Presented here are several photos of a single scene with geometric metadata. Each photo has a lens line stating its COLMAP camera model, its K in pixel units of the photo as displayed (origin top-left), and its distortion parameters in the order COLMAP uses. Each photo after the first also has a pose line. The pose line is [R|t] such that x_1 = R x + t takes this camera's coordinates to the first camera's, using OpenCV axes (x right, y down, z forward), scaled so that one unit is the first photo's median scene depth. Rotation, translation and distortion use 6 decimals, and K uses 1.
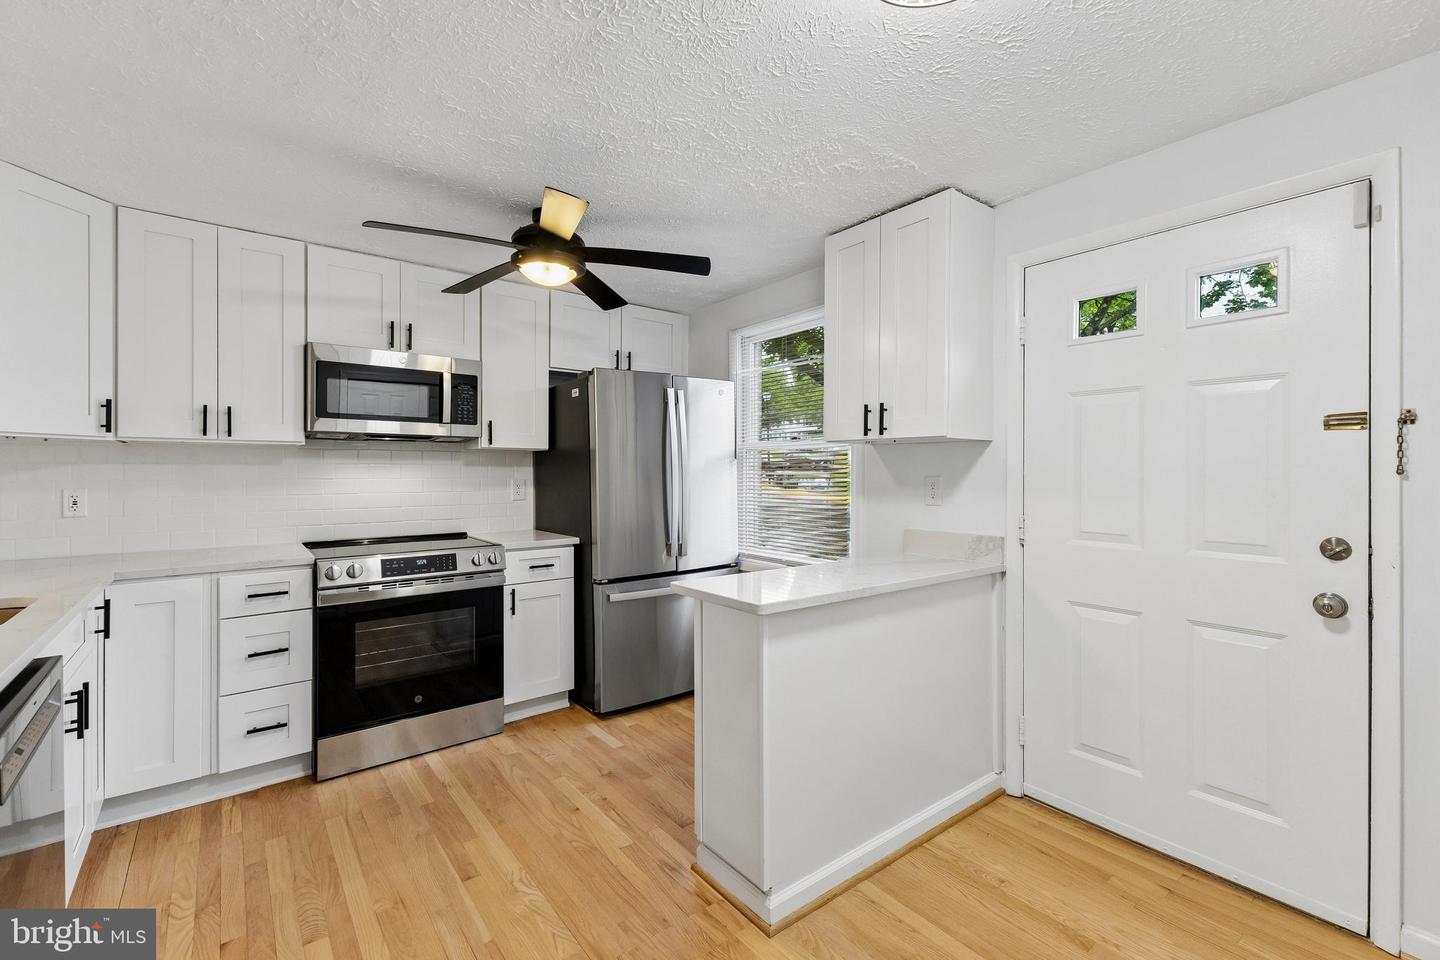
lens RADIAL K [[623.9, 0, 704.2], [0, 623.9, 472.1], [0, 0, 1]] dist [0.011664, -0.001422]
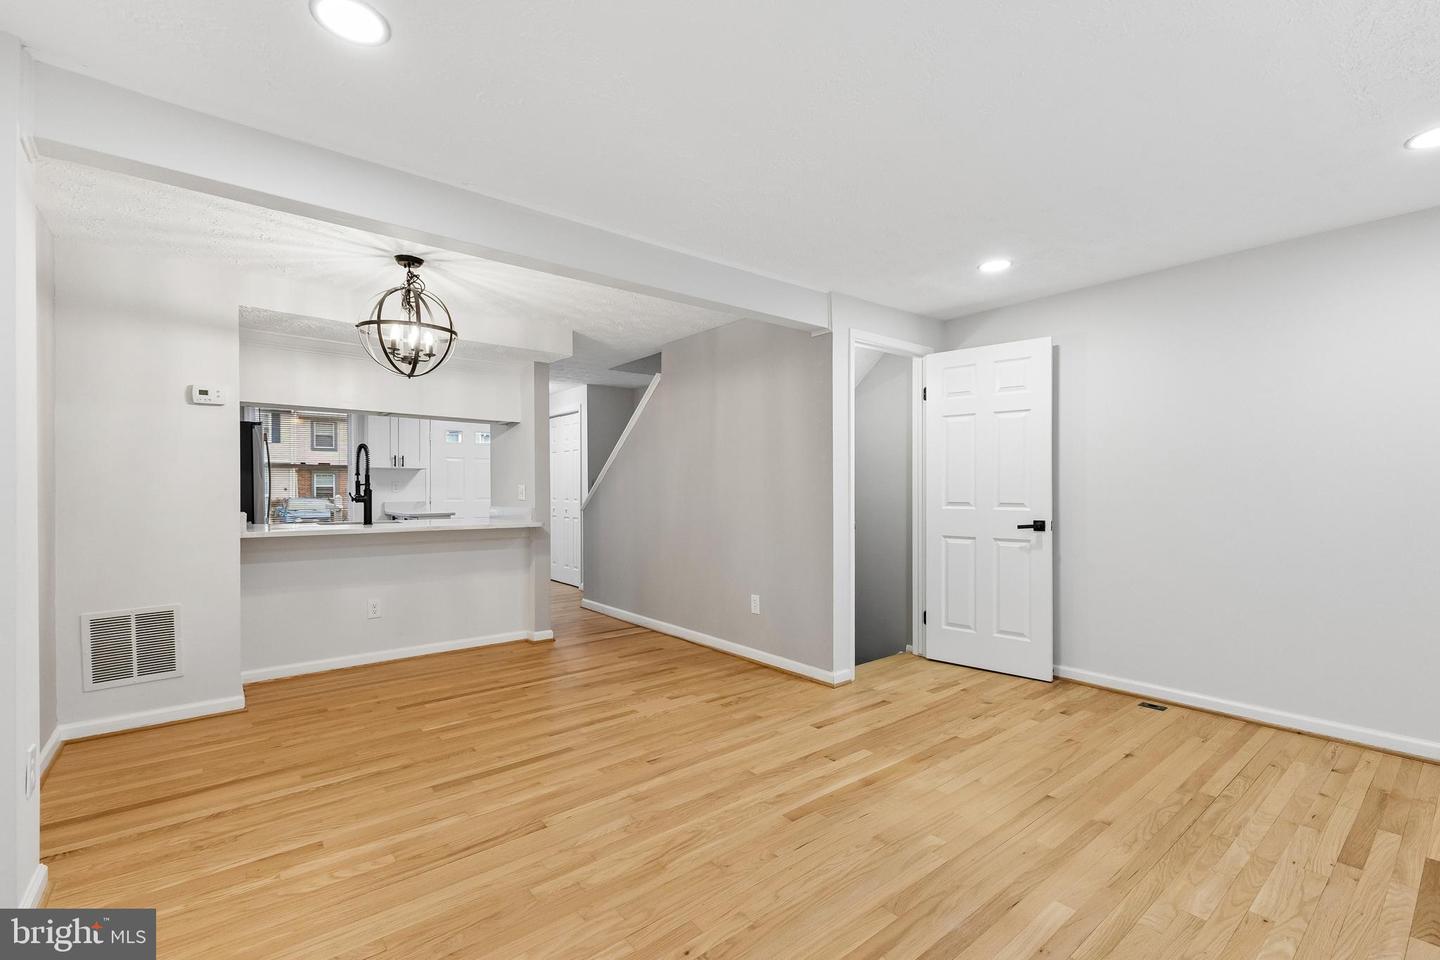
lens RADIAL K [[623.9, 0, 721.2], [0, 623.9, 493.7], [0, 0, 1]] dist [0.011664, -0.001422]
pose [[-0.018707, -0.008454, 0.999789, -2.502594], [0.004841, 0.999952, 0.008546, 0.043253], [-0.999813, 0.005000, -0.018665, -0.382944]]
